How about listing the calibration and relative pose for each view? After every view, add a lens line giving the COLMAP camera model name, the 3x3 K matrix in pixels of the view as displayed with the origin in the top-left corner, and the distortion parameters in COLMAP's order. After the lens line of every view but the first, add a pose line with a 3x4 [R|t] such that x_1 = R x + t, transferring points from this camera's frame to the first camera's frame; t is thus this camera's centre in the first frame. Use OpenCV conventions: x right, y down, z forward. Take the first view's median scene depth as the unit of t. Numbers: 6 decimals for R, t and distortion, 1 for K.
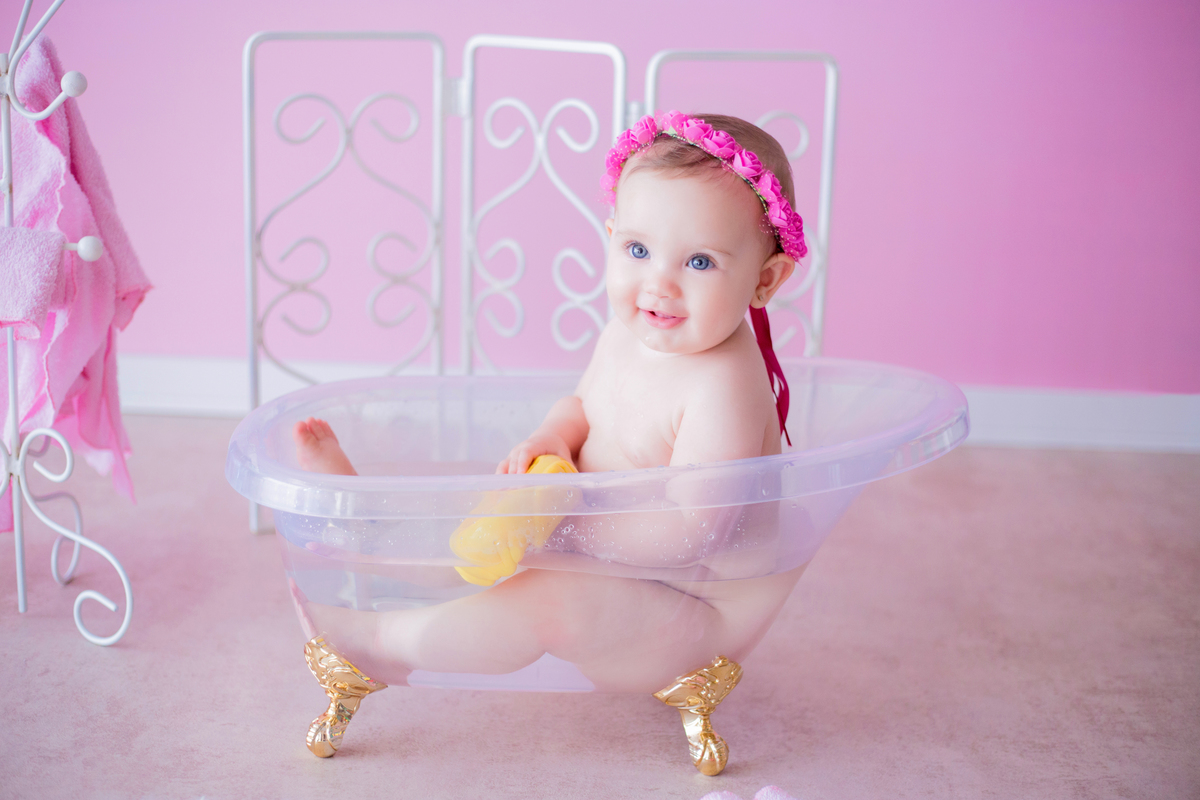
lens RADIAL K [[1838.9, 0, 600.0], [0, 1838.9, 400.0], [0, 0, 1]] dist [-0.028630, -0.193628]
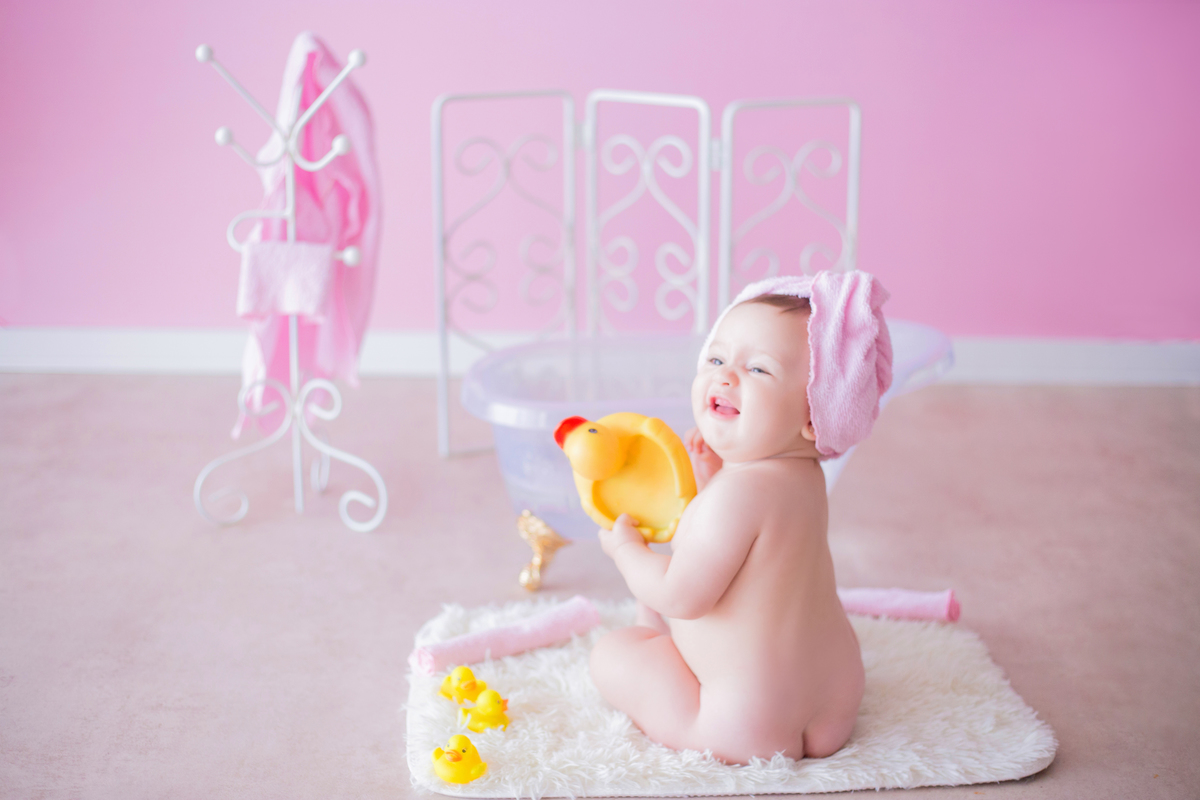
lens RADIAL K [[1838.9, 0, 600.0], [0, 1838.9, 400.0], [0, 0, 1]] dist [-0.028630, -0.193628]
pose [[0.999596, -0.026458, -0.010406, -0.065748], [0.026612, 0.999534, 0.014960, 0.014587], [0.010005, -0.015231, 0.999834, -0.445782]]
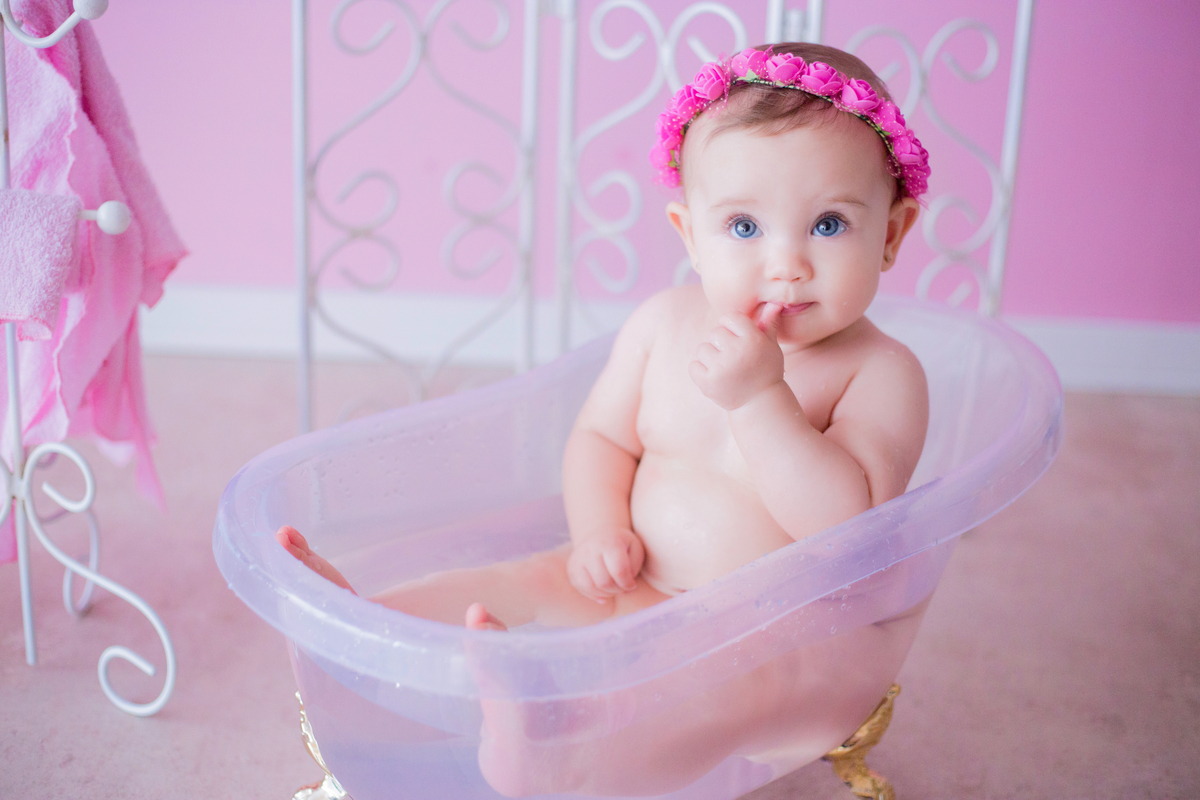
lens RADIAL K [[1838.9, 0, 600.0], [0, 1838.9, 400.0], [0, 0, 1]] dist [-0.028630, -0.193628]
pose [[0.999763, 0.003940, 0.021426, -0.088120], [-0.006114, 0.994728, 0.102365, -0.082698], [-0.020910, -0.102472, 0.994516, 0.220154]]
